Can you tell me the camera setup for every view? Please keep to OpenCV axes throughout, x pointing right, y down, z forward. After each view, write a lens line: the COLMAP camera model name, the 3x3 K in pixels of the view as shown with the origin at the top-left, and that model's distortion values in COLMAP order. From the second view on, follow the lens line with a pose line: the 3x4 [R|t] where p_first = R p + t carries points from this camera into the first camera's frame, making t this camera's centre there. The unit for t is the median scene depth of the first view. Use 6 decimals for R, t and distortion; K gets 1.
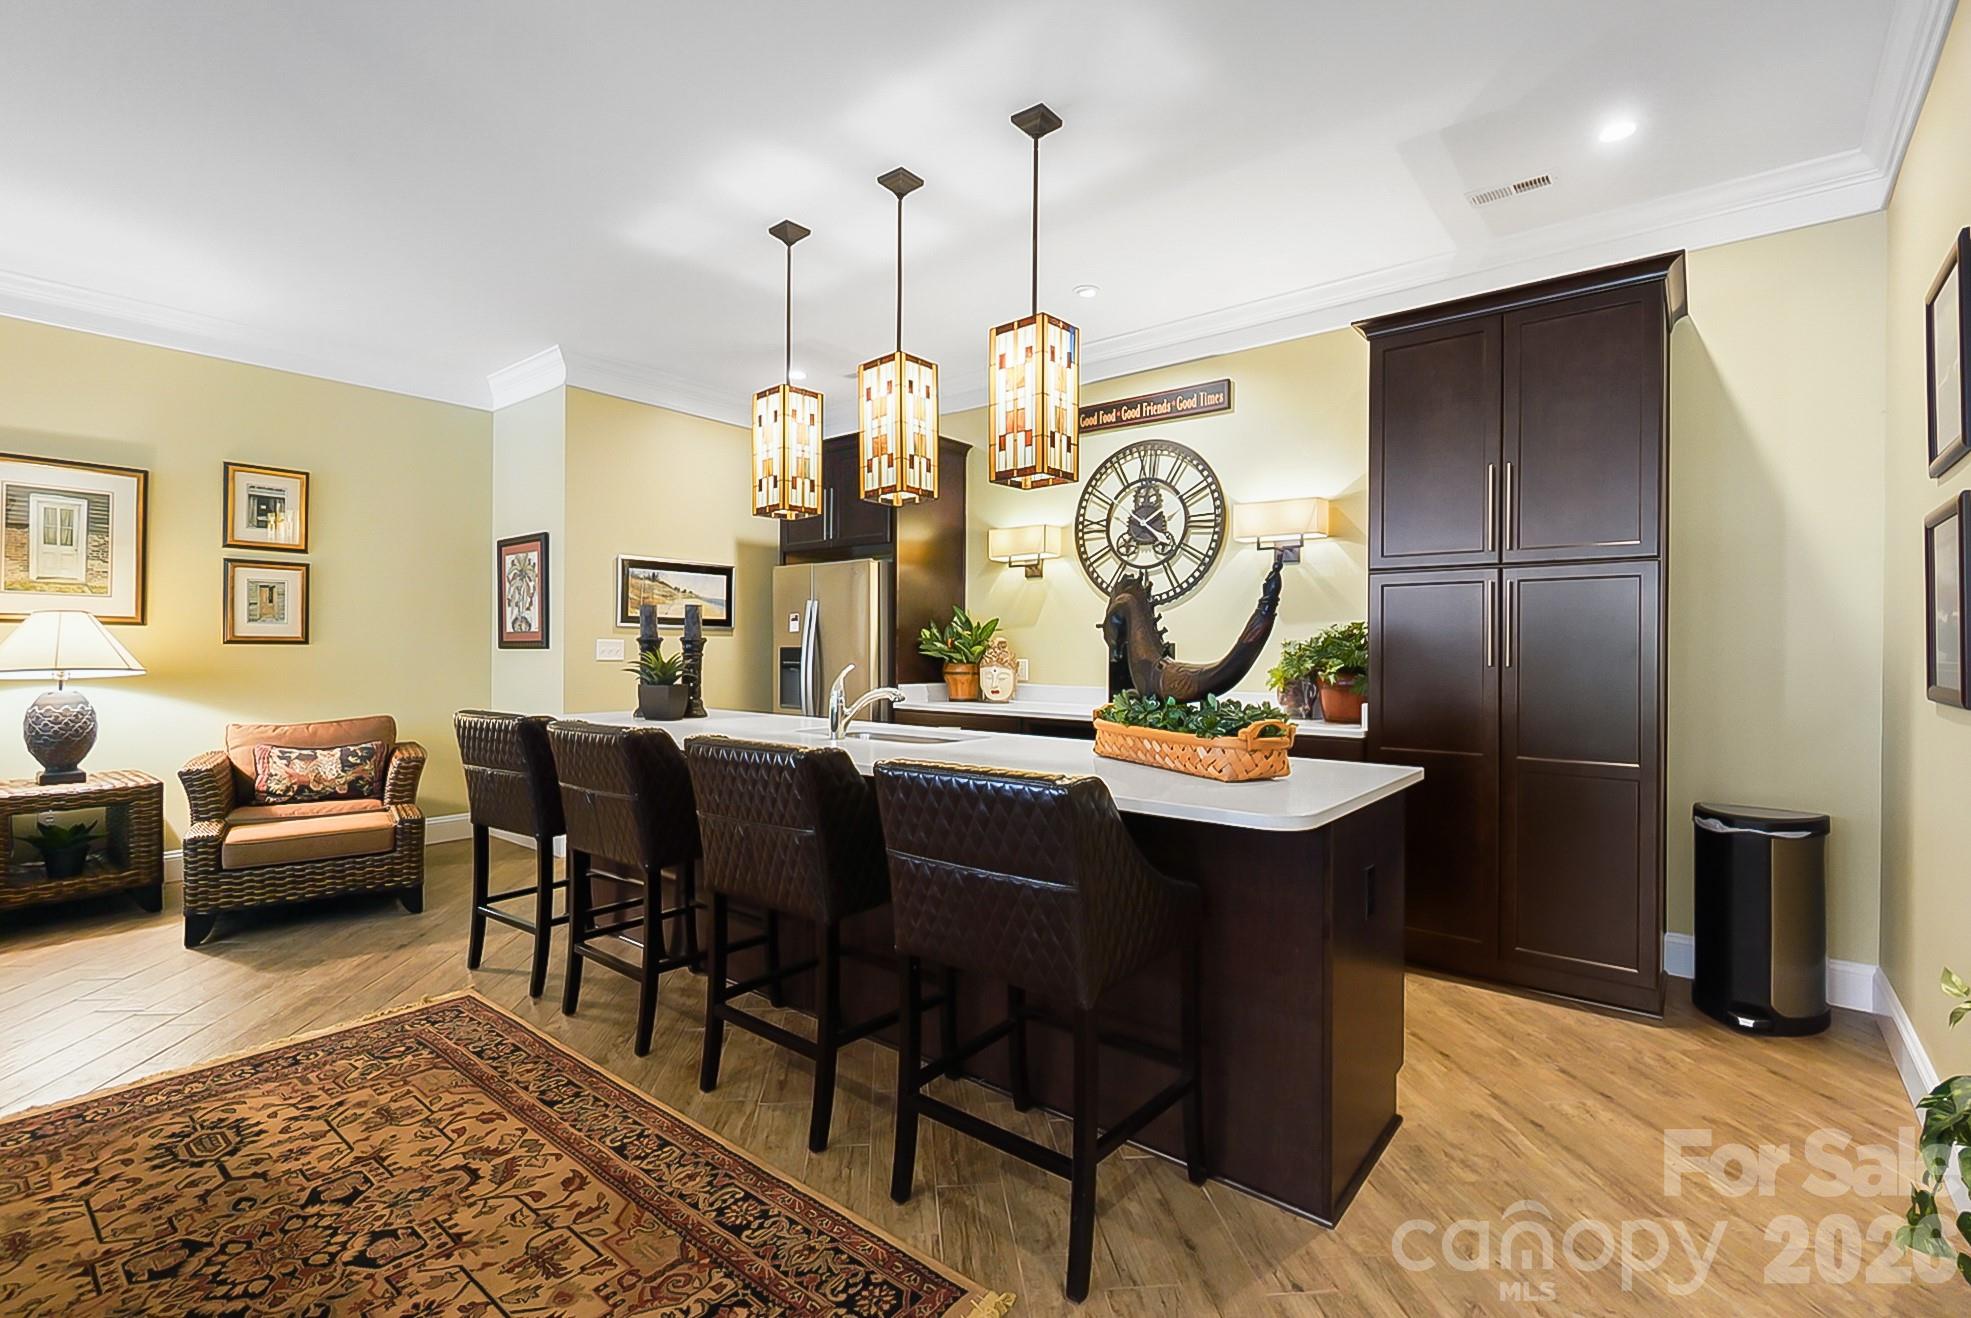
lens RADIAL K [[877.5, 0, 990.6], [0, 877.5, 661.4], [0, 0, 1]] dist [0.002887, -0.000759]
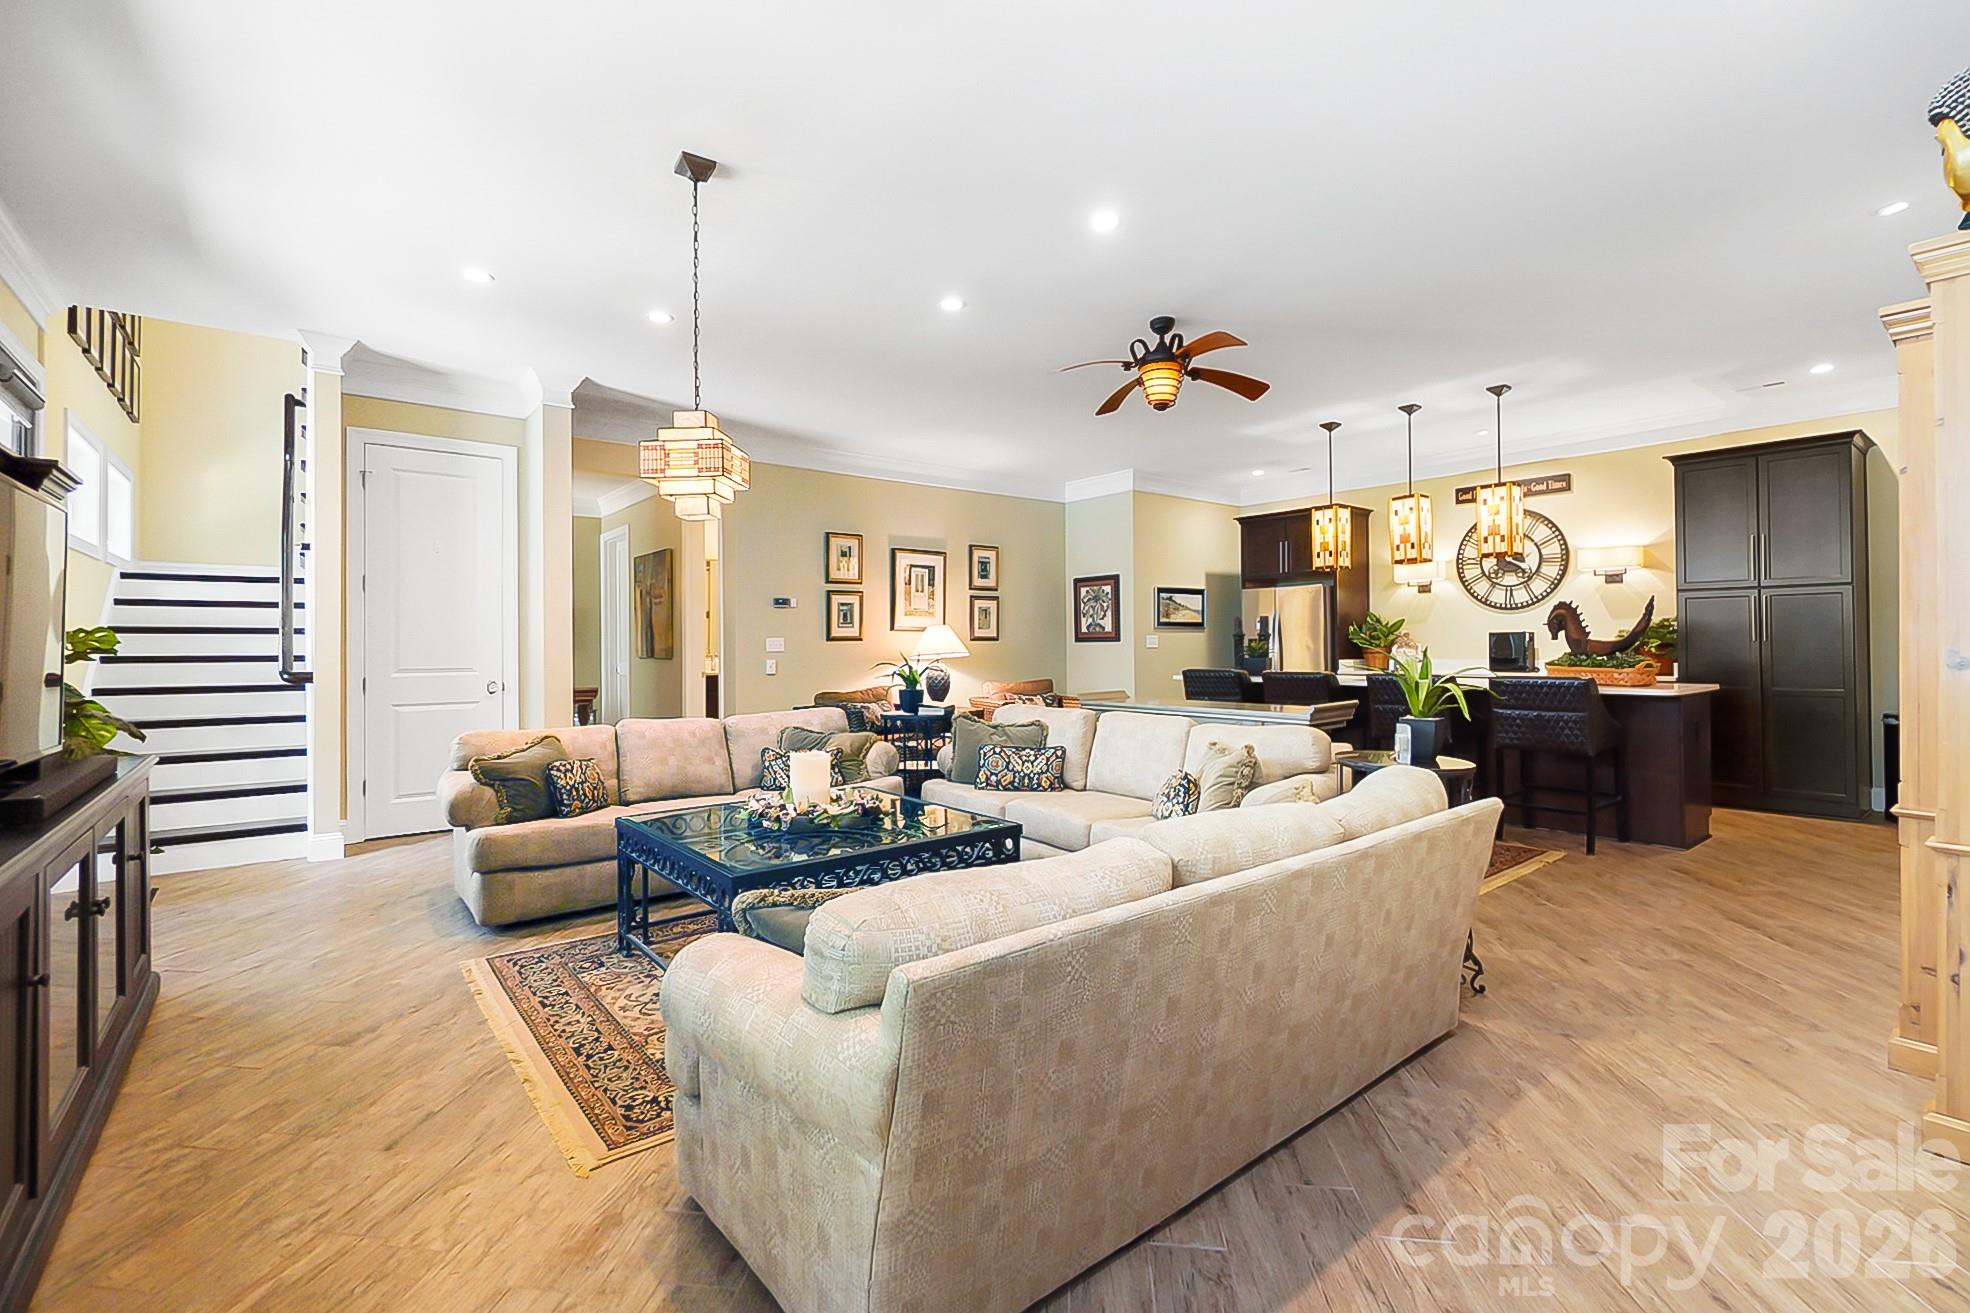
lens RADIAL K [[850.5, 0, 990.9], [0, 850.5, 643.5], [0, 0, 1]] dist [-0.000685, -0.000515]
pose [[0.974705, -0.013991, -0.223056, -0.401670], [0.010767, 0.999819, -0.015666, 0.014265], [0.223235, 0.012868, 0.974680, -0.738185]]
